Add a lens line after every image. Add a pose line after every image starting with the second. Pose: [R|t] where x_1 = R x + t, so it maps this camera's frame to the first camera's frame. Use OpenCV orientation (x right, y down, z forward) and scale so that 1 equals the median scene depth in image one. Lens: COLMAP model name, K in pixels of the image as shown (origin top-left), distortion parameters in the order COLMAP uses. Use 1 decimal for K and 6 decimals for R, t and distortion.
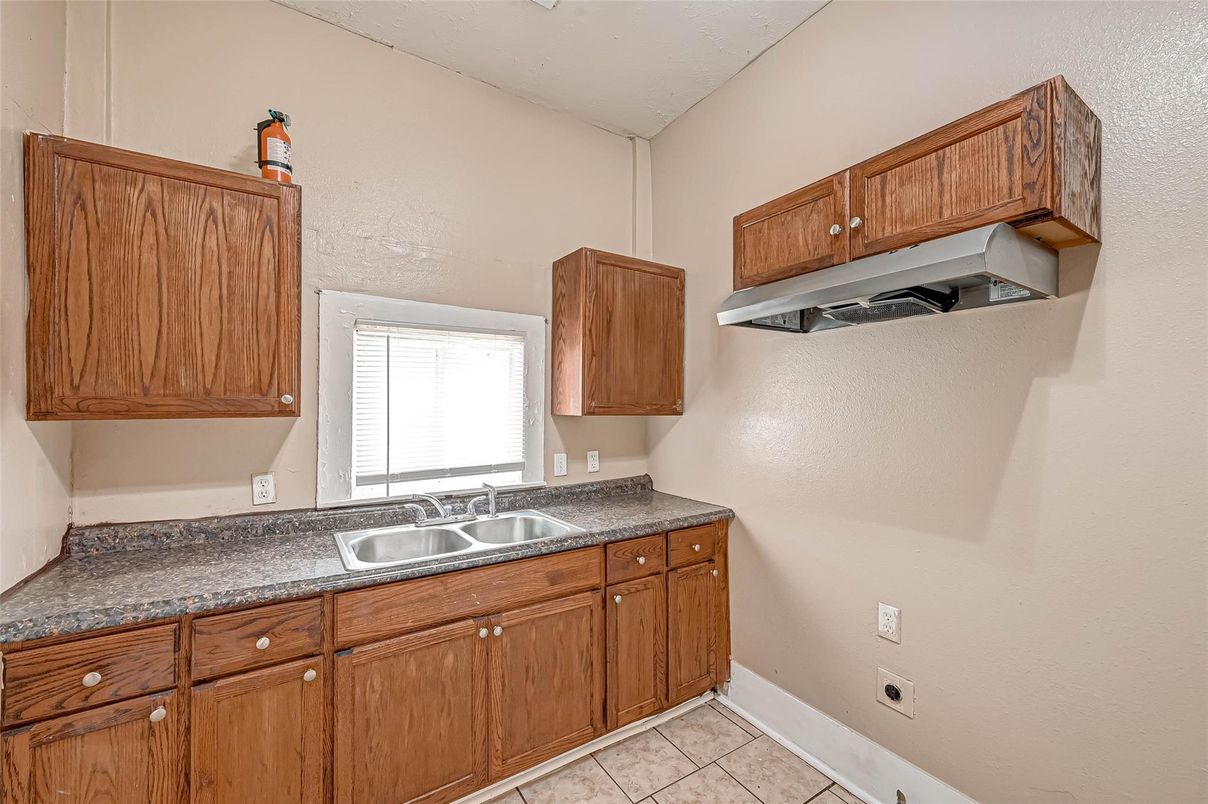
lens RADIAL K [[486.8, 0, 608.2], [0, 486.8, 407.9], [0, 0, 1]] dist [0.000439, -0.000083]
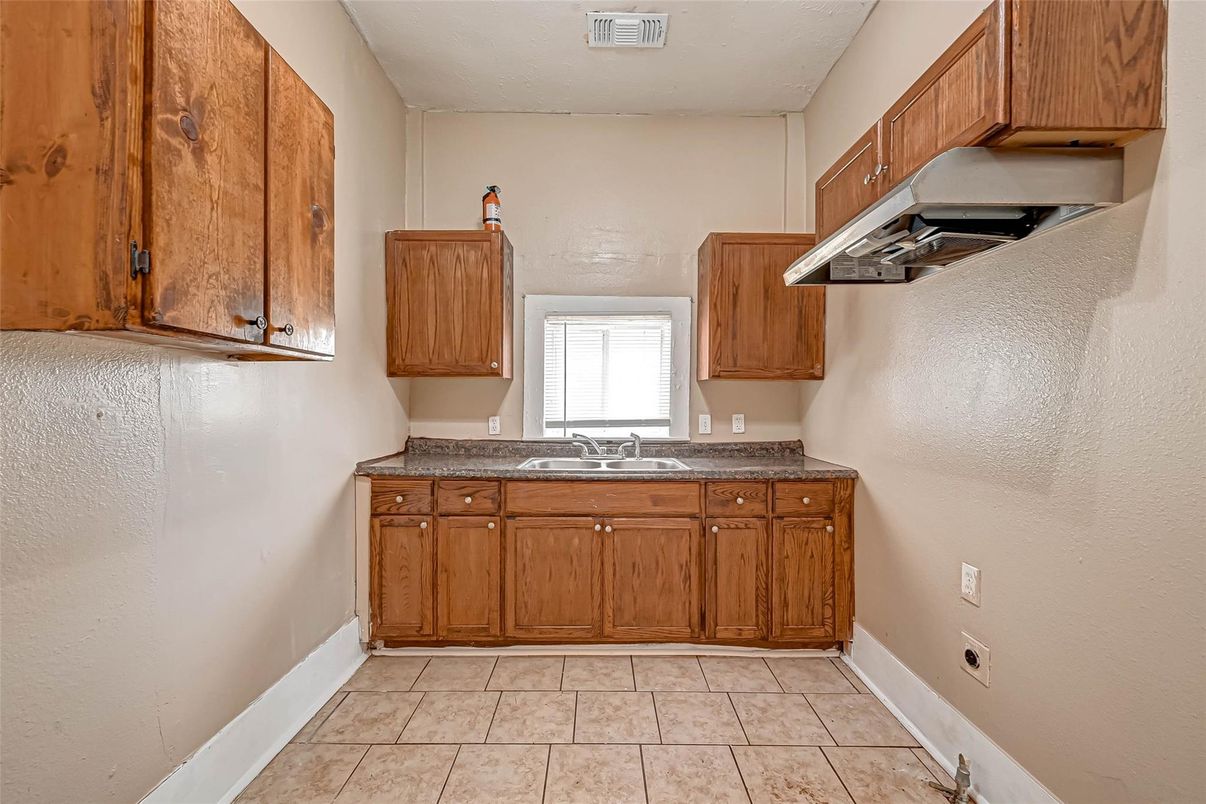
lens RADIAL K [[486.0, 0, 594.2], [0, 486.0, 409.1], [0, 0, 1]] dist [0.000439, -0.000083]
pose [[0.838868, 0.013230, -0.544174, 0.443498], [-0.003447, 0.999814, 0.018993, 0.085942], [0.544324, -0.014057, 0.838757, -0.155534]]
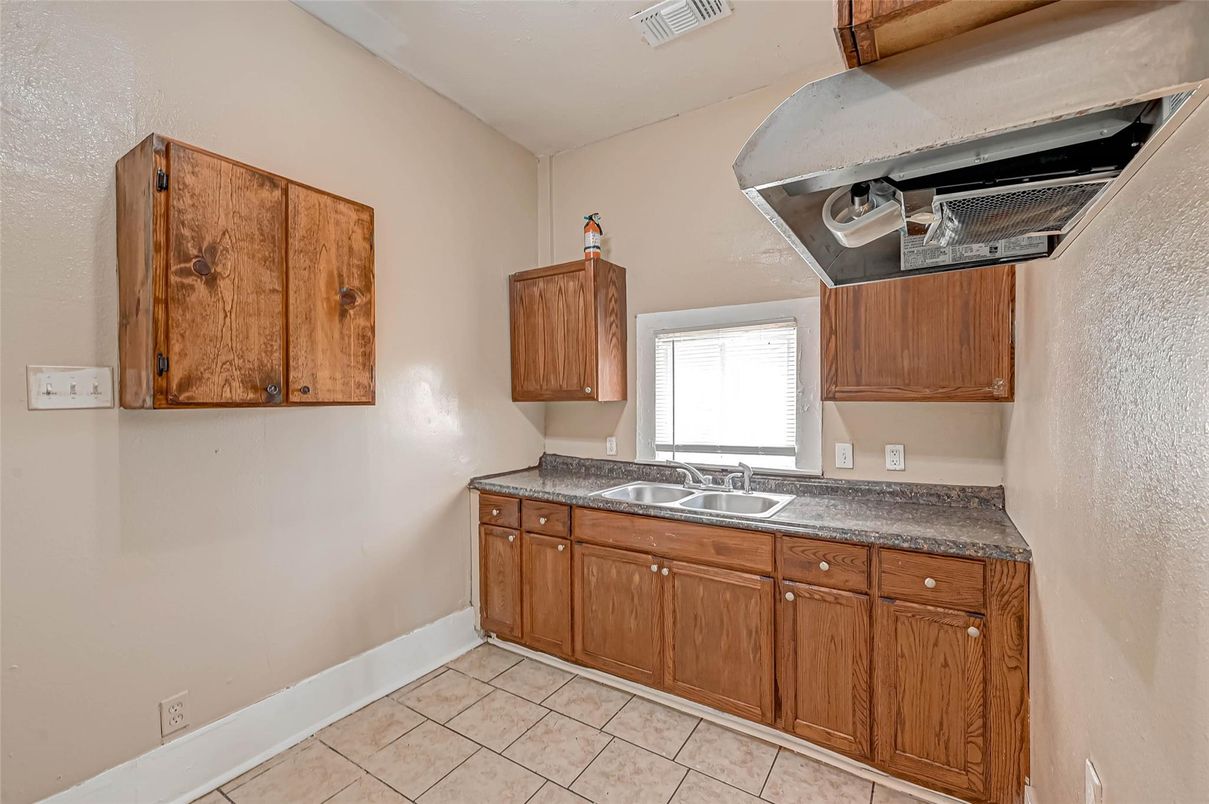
lens RADIAL K [[487.2, 0, 594.6], [0, 487.2, 410.2], [0, 0, 1]] dist [0.000439, -0.000083]
pose [[0.413794, 0.019053, -0.910171, 0.765881], [0.007462, 0.999676, 0.024319, 0.009352], [0.910340, -0.016855, 0.413518, 0.296022]]
